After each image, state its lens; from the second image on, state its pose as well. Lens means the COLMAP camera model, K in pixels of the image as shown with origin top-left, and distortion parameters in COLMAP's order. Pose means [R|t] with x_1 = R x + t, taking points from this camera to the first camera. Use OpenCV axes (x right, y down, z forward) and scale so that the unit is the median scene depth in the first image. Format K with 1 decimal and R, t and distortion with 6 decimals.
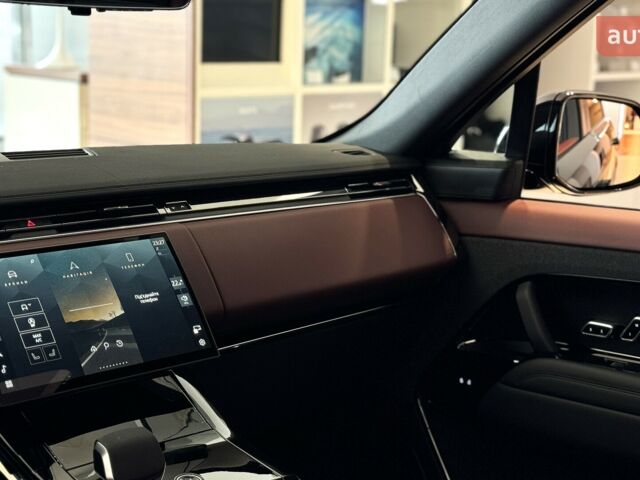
lens RADIAL K [[1276.3, 0, 320.0], [0, 1276.3, 240.0], [0, 0, 1]] dist [0.079515, 0.119161]
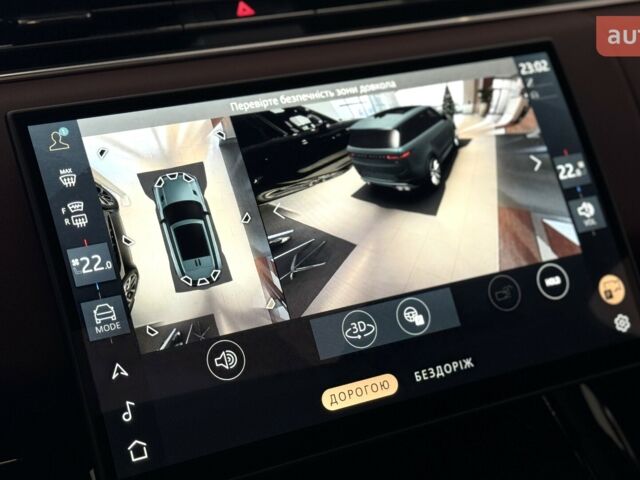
lens RADIAL K [[1276.3, 0, 320.0], [0, 1276.3, 240.0], [0, 0, 1]] dist [0.079515, 0.119161]
pose [[0.964008, 0.098497, -0.246956, -0.088345], [-0.038219, 0.970536, 0.237905, -0.042740], [0.263113, -0.219904, 0.939369, 0.598621]]
